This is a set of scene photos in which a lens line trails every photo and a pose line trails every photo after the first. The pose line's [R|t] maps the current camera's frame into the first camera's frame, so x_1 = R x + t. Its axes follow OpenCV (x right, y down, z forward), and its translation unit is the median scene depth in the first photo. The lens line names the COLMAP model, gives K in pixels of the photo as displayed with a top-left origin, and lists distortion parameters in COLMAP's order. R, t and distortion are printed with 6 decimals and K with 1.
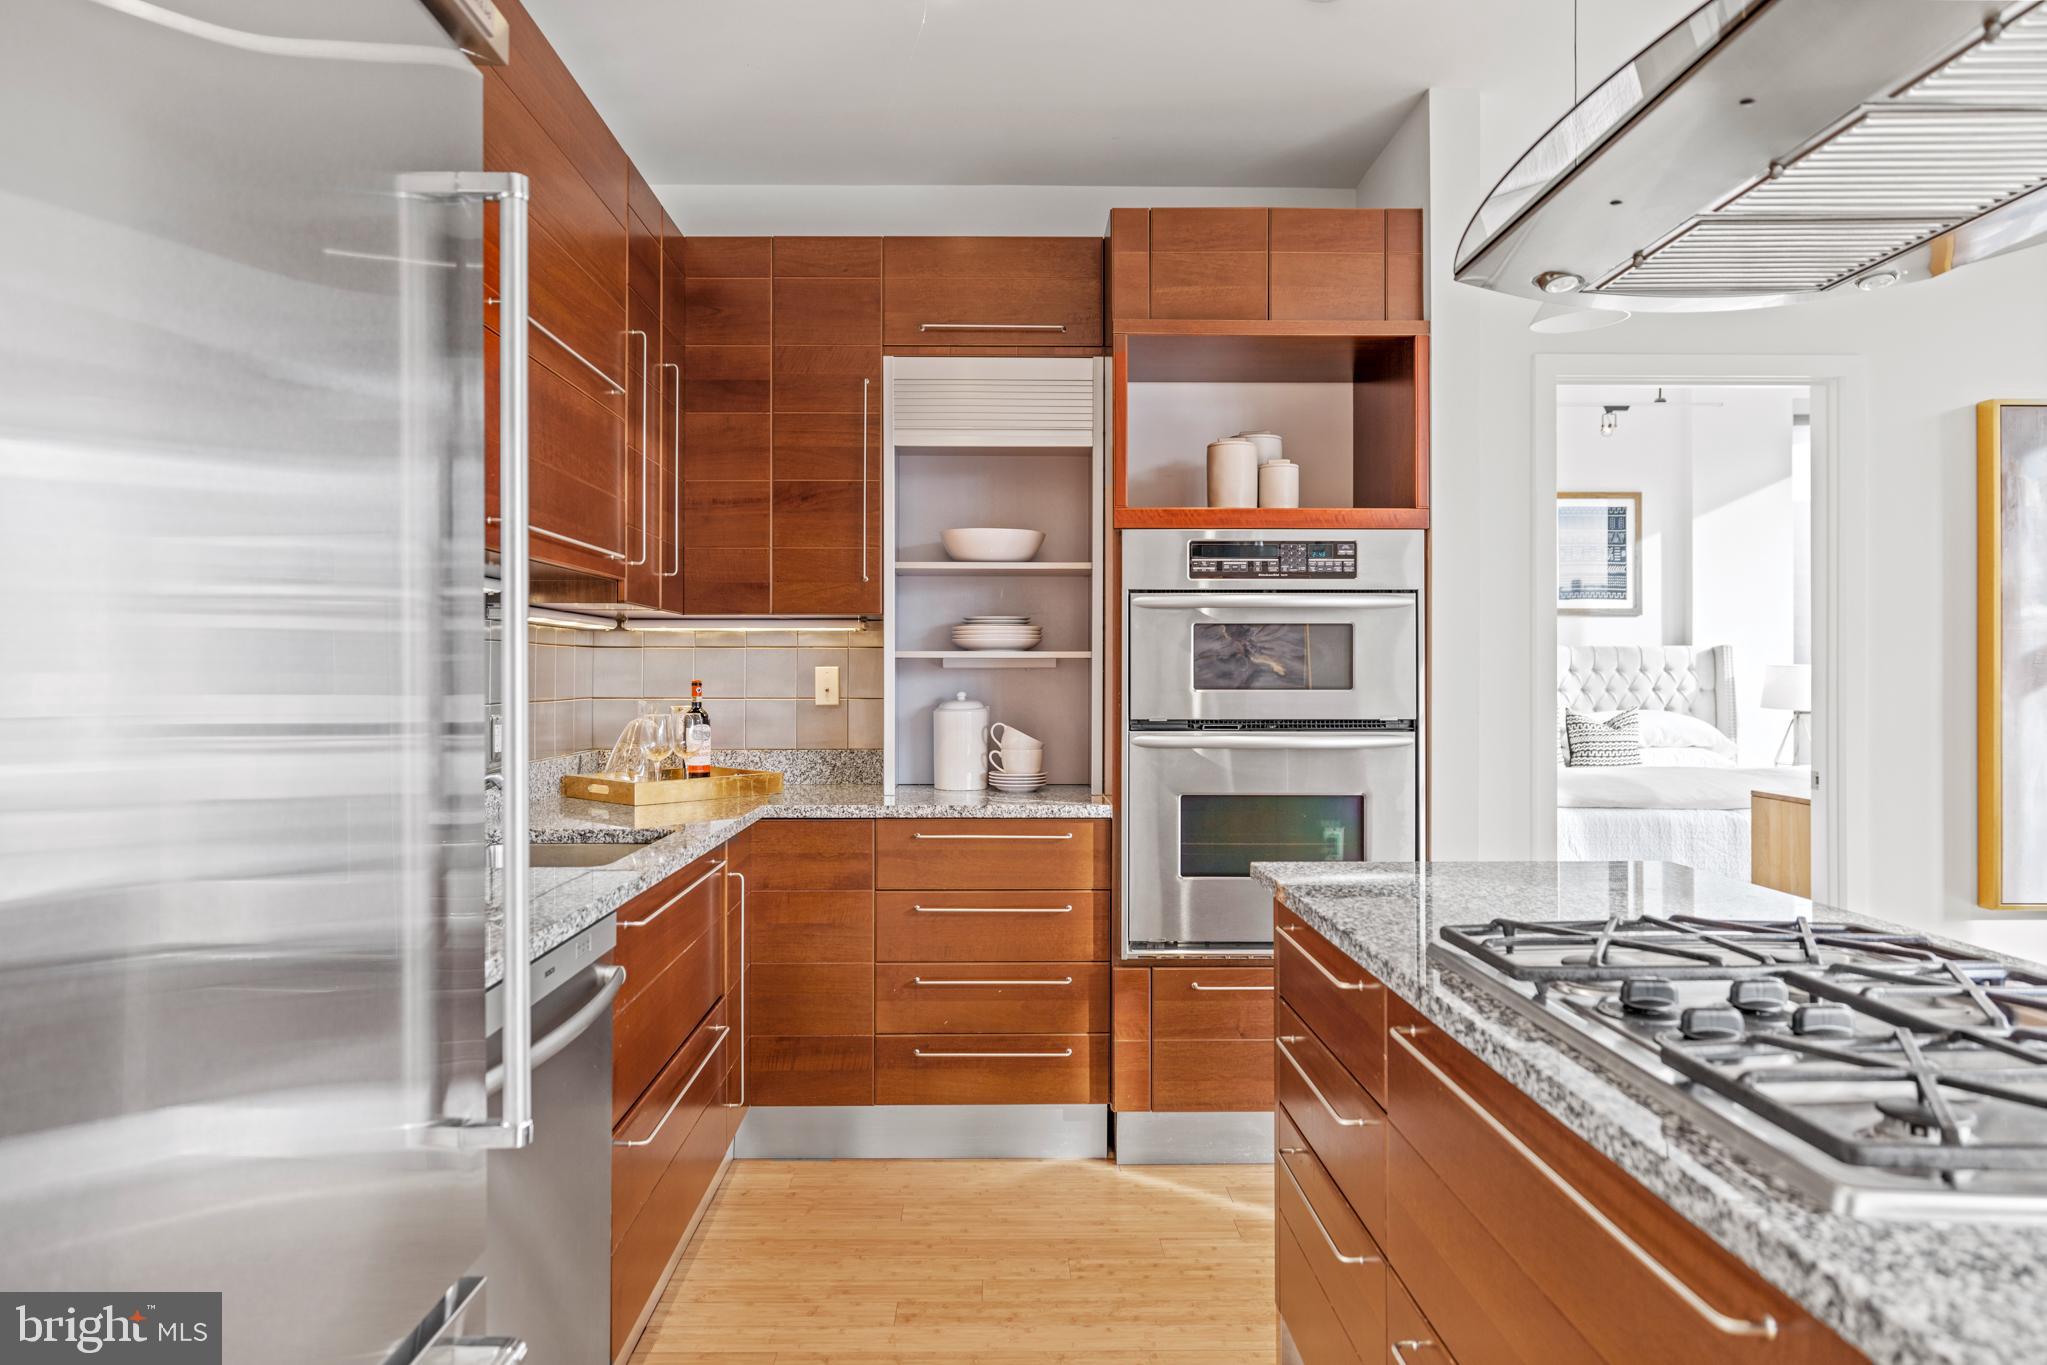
lens RADIAL K [[1298.3, 0, 1017.1], [0, 1298.3, 661.4], [0, 0, 1]] dist [0.000714, -0.000186]
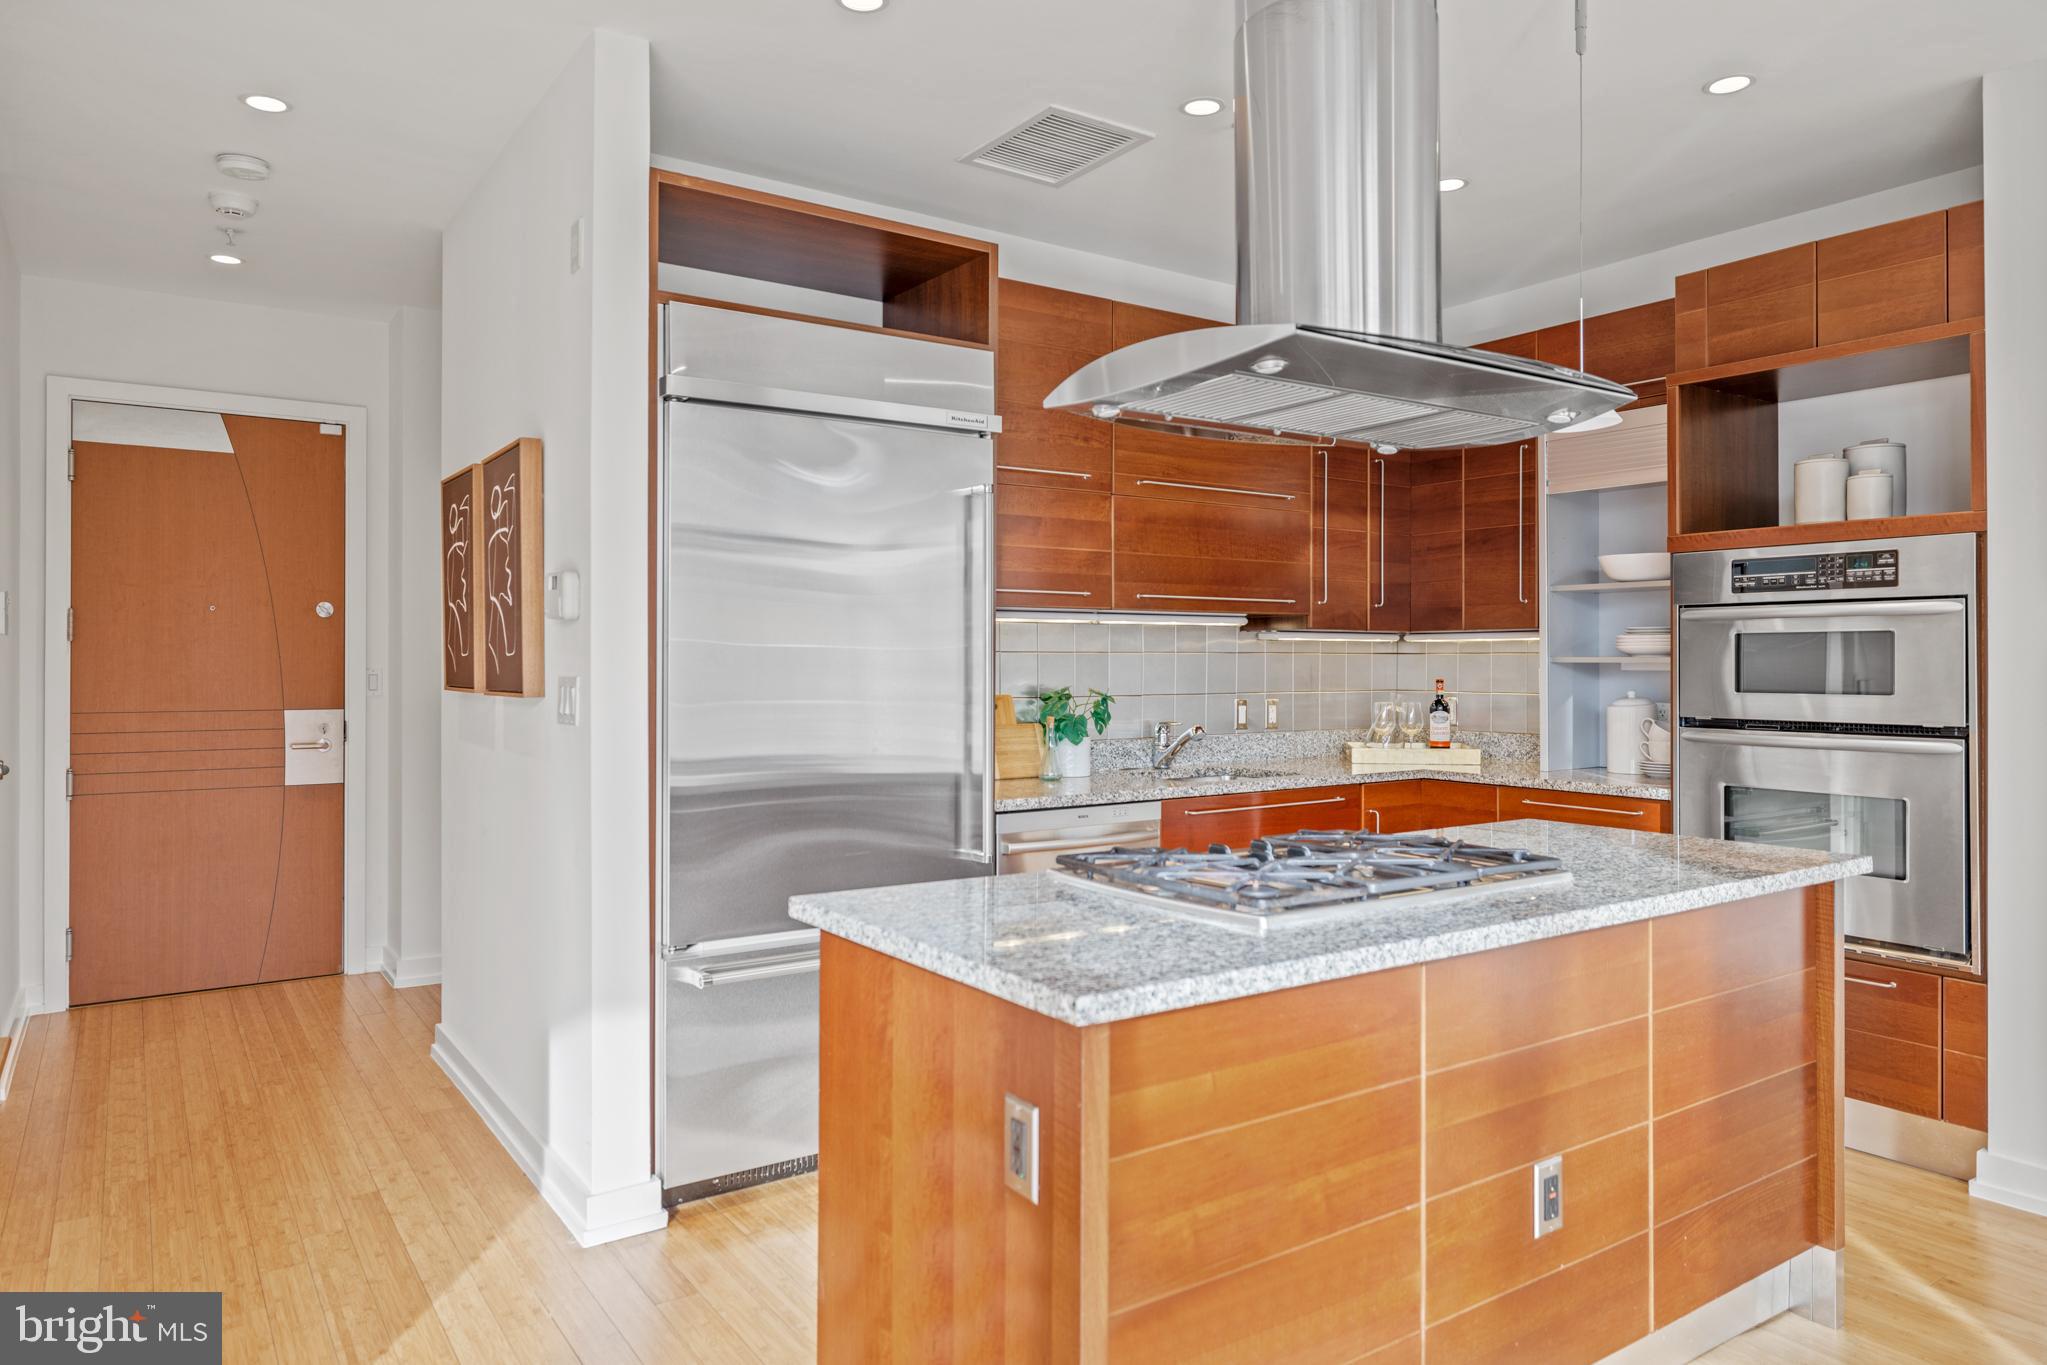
lens RADIAL K [[1298.3, 0, 1012.3], [0, 1298.3, 655.9], [0, 0, 1]] dist [0.000714, -0.000186]
pose [[0.554702, -0.003975, -0.832040, 0.721757], [0.006452, 0.999979, -0.000476, -0.013216], [0.832024, -0.005104, 0.554716, -0.142345]]
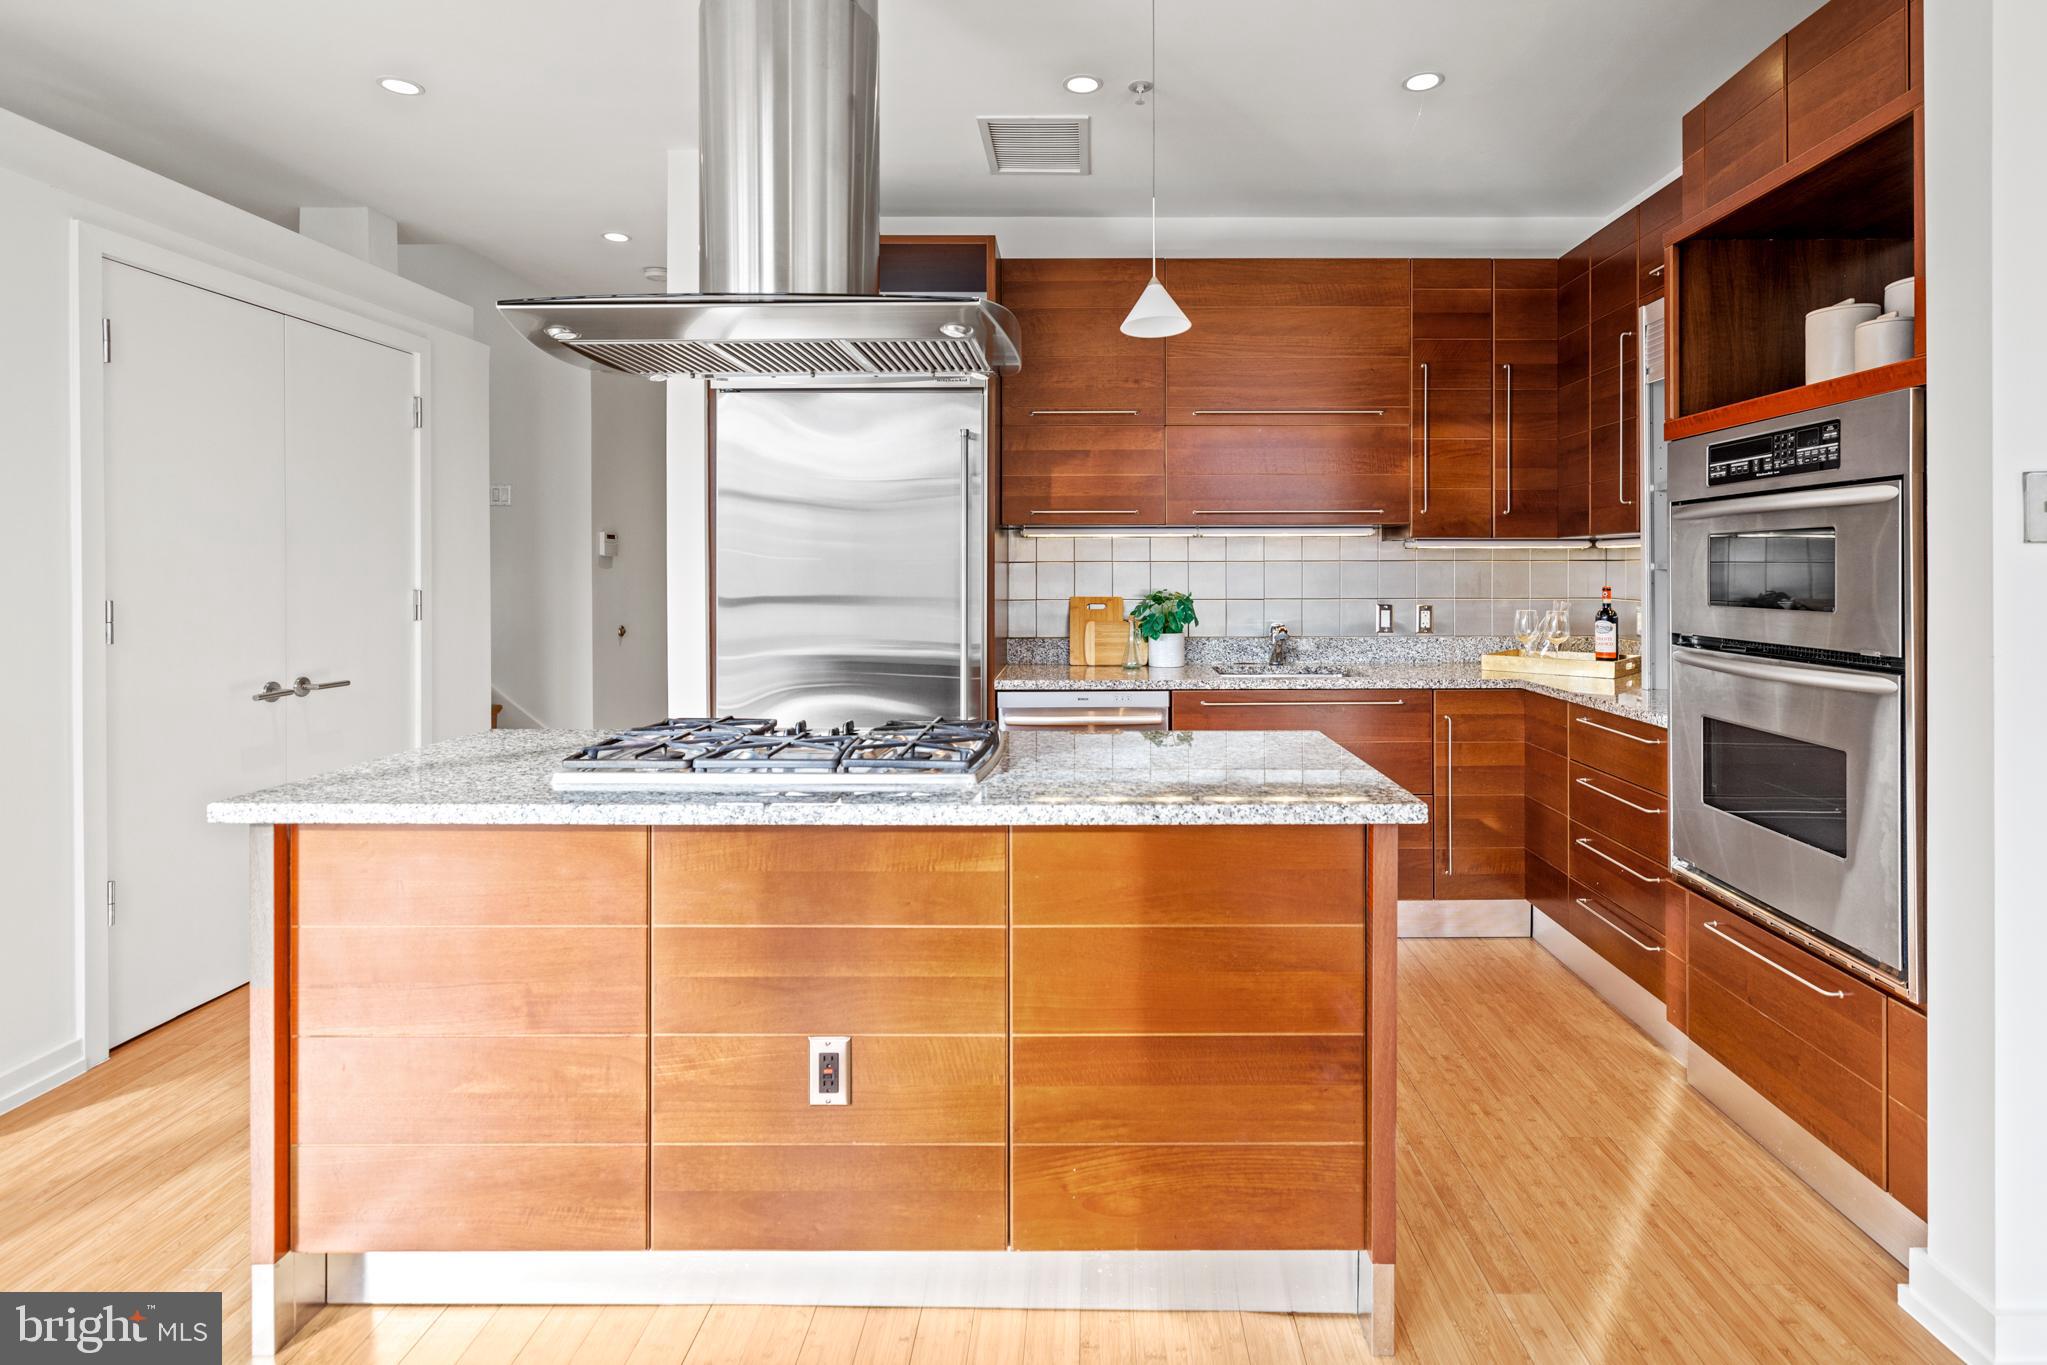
lens RADIAL K [[997.0, 0, 1085.3], [0, 997.0, 568.7], [0, 0, 1]] dist [0.000509, -0.000840]
pose [[-0.011165, -0.002072, -0.999936, 0.855575], [0.010709, 0.999940, -0.002192, -0.007389], [0.999880, -0.010733, -0.011142, 0.557472]]
